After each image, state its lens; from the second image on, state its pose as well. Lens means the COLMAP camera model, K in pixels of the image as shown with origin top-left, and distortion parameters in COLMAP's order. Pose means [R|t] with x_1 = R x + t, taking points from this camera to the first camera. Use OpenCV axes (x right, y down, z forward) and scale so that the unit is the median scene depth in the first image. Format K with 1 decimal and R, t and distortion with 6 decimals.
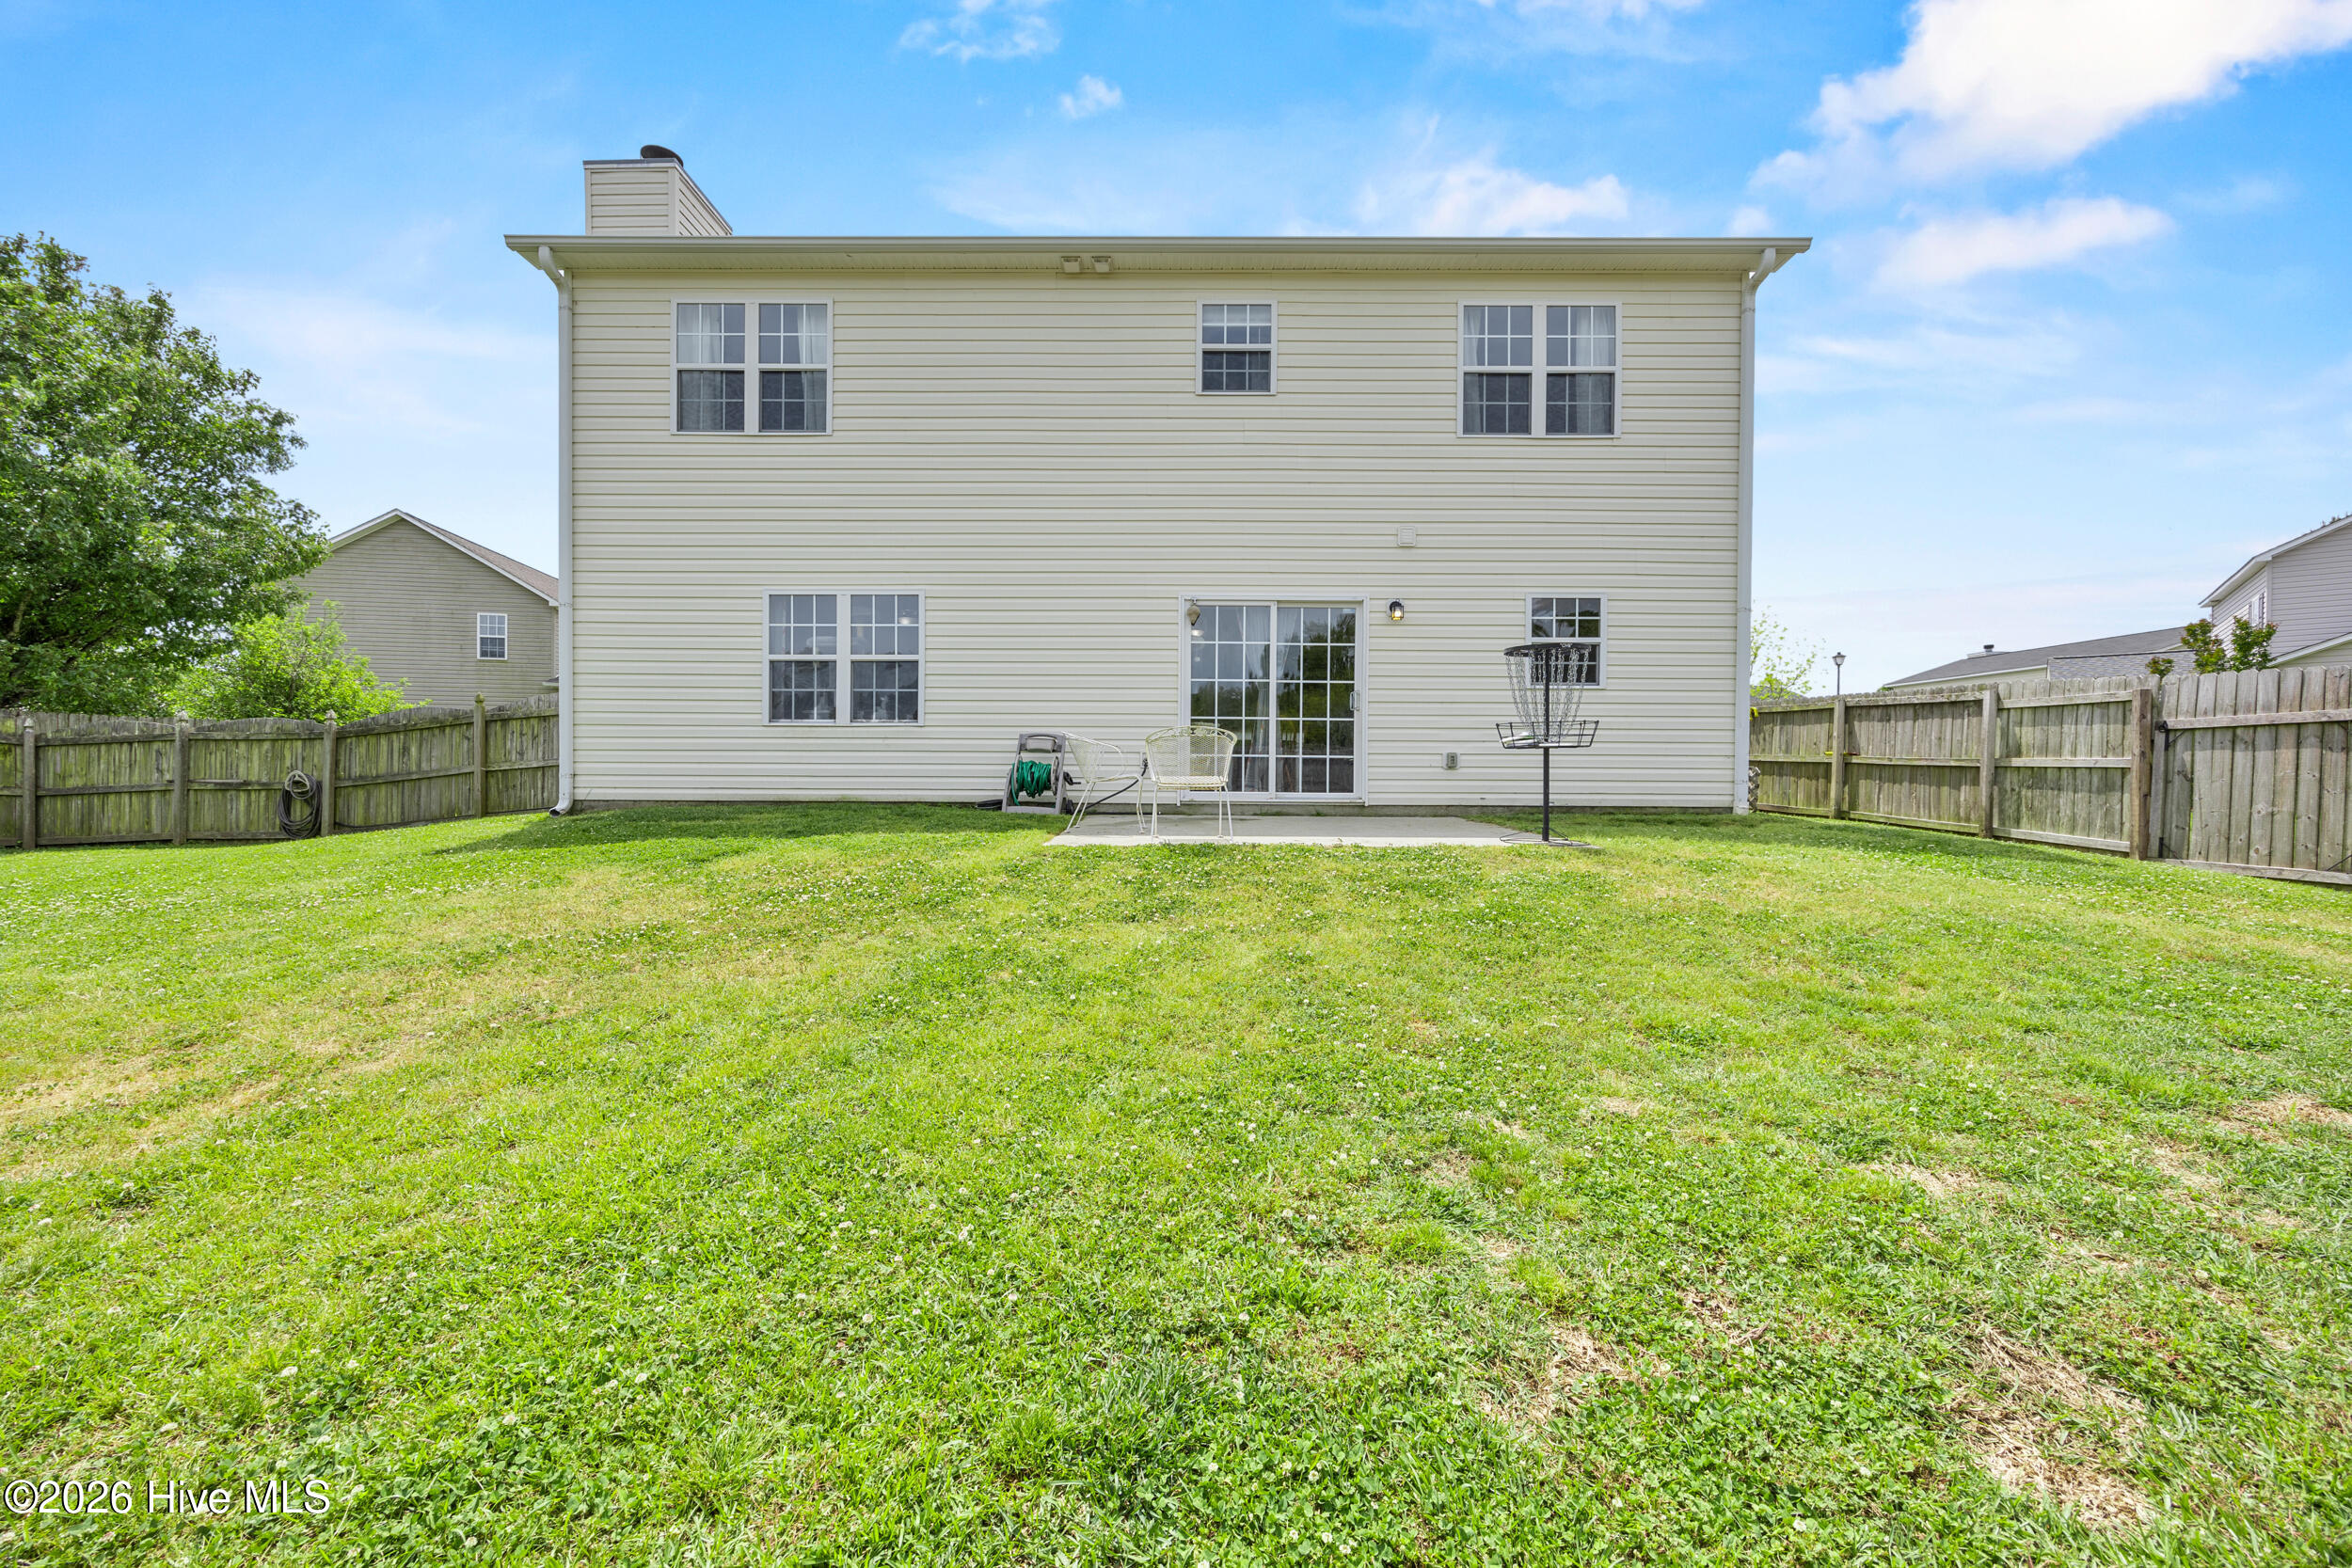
lens RADIAL K [[911.5, 0, 1175.8], [0, 911.5, 784.2], [0, 0, 1]] dist [-0.000540, 0.001613]
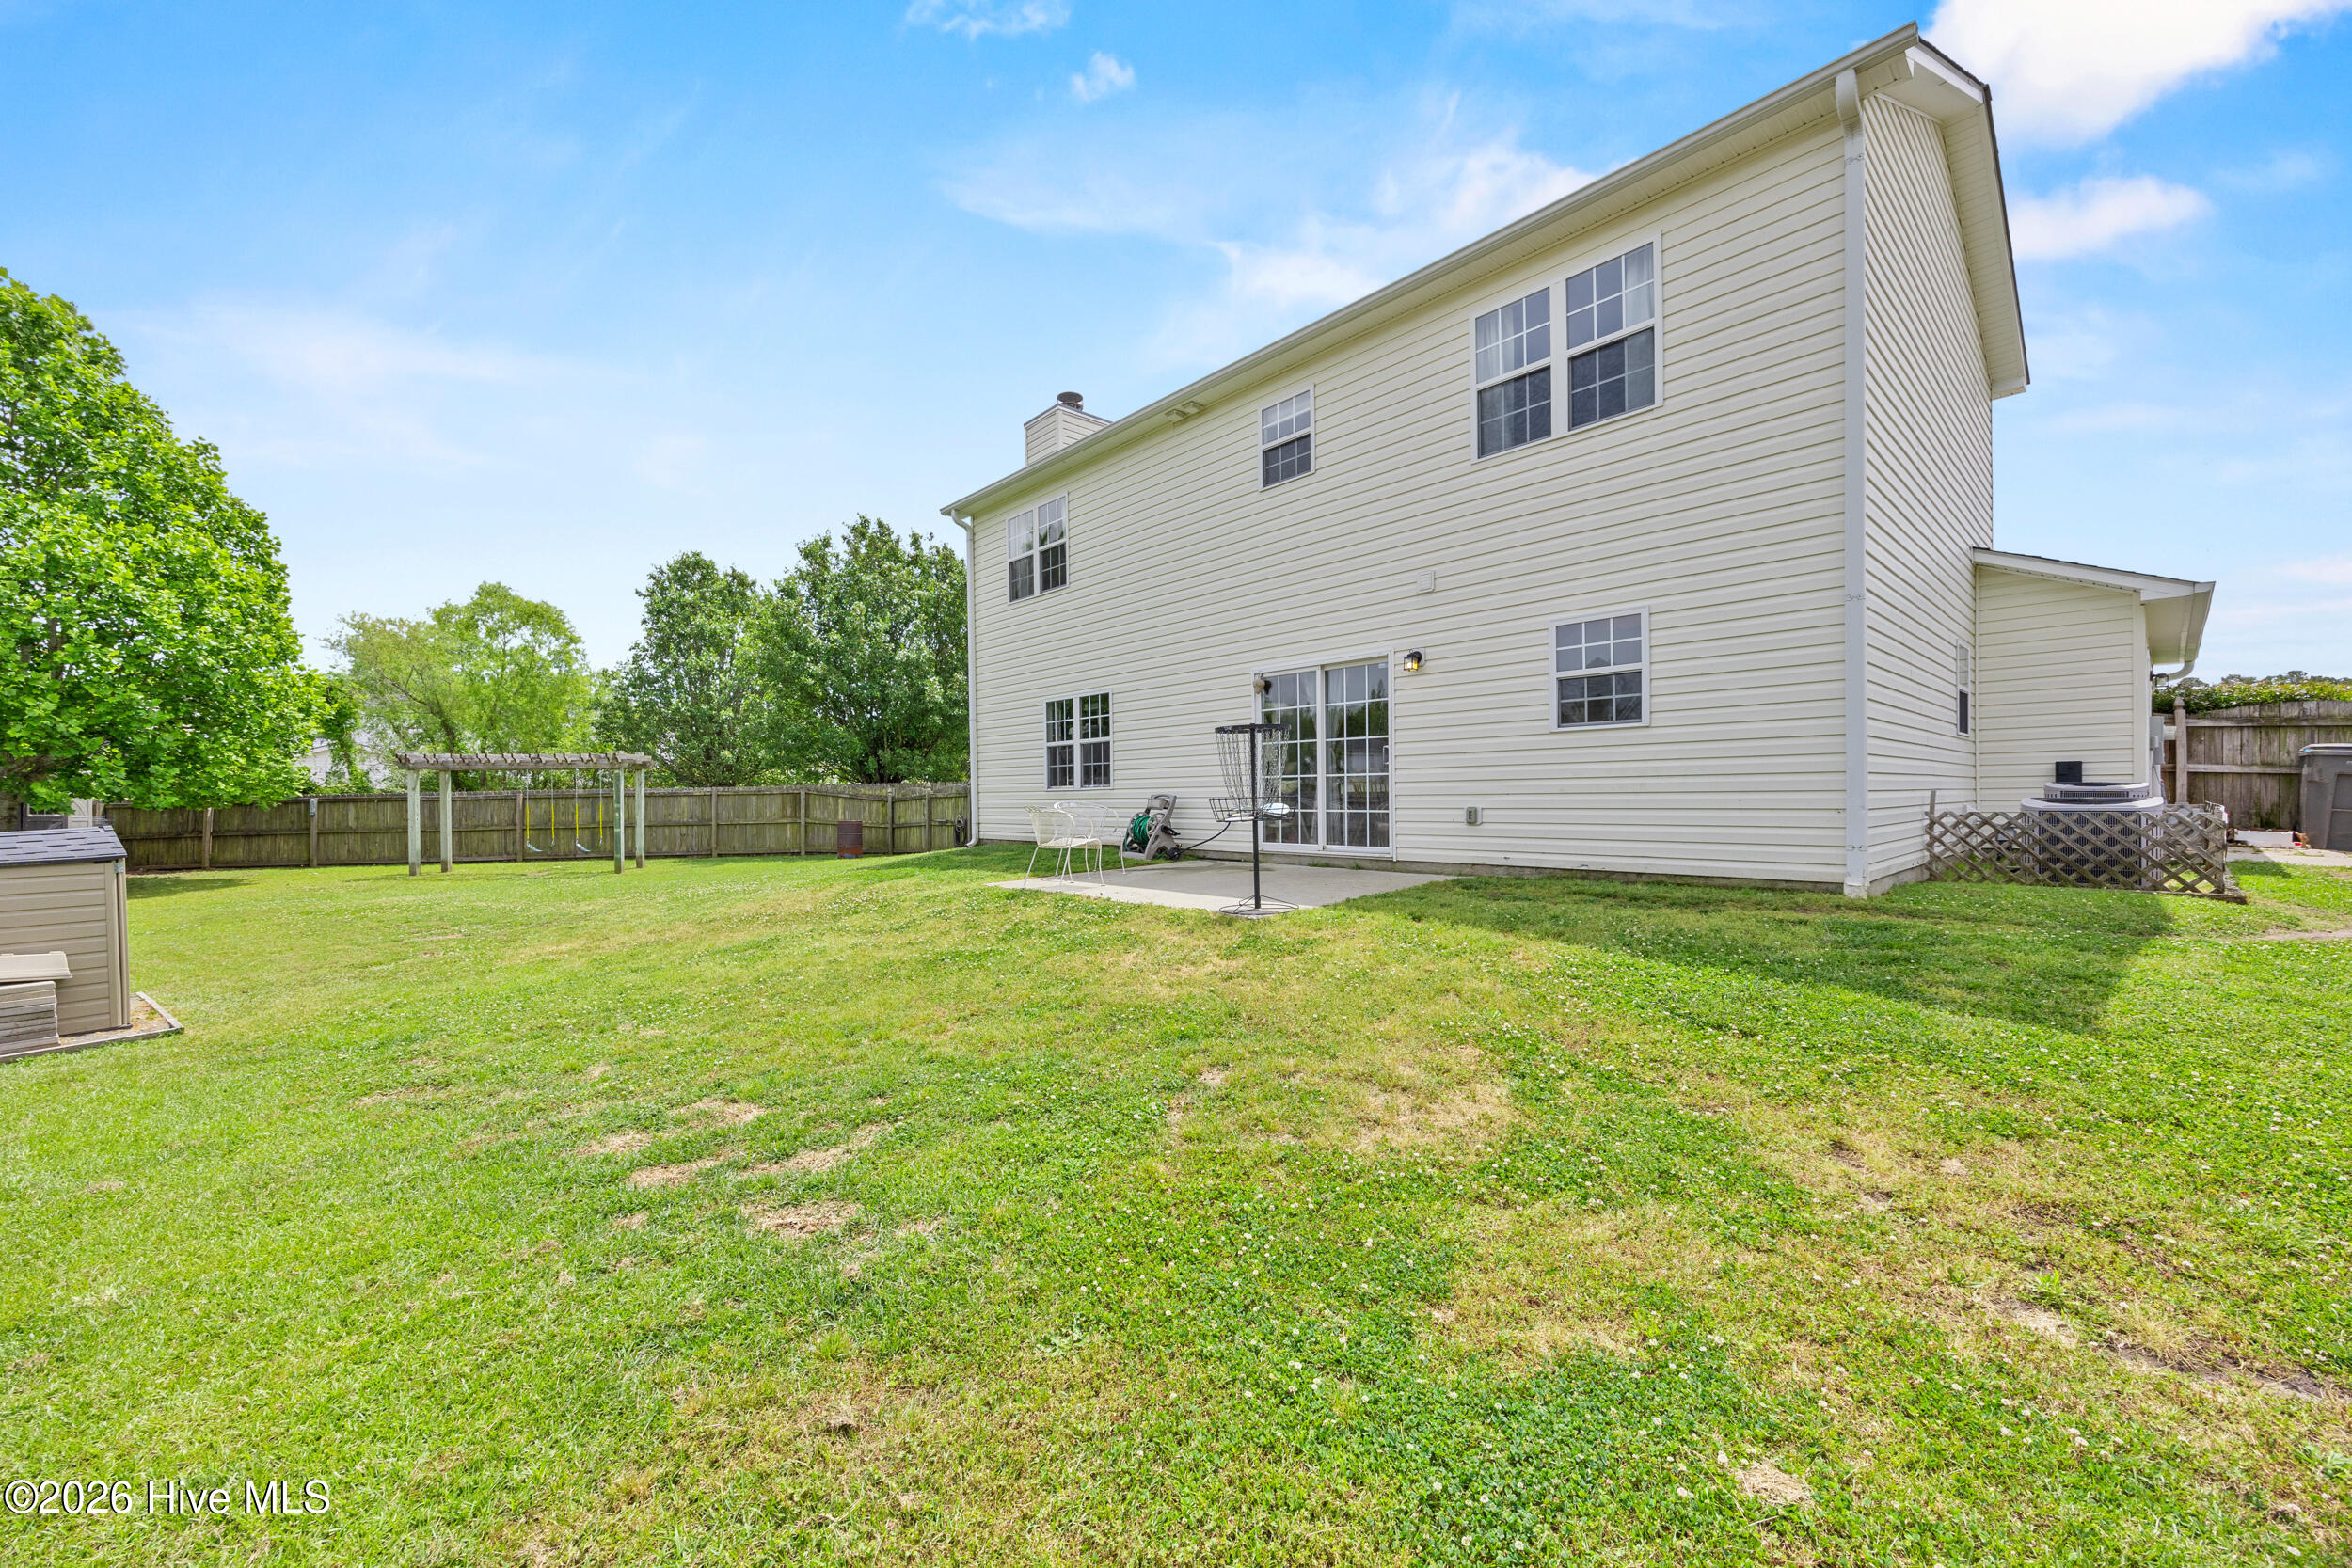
lens RADIAL K [[911.5, 0, 1167.8], [0, 911.5, 802.5], [0, 0, 1]] dist [-0.000540, 0.001613]
pose [[0.681365, -0.012669, -0.731835, 0.765806], [0.016667, 0.999859, -0.001791, -0.042153], [0.731754, -0.010977, 0.681480, 0.142697]]
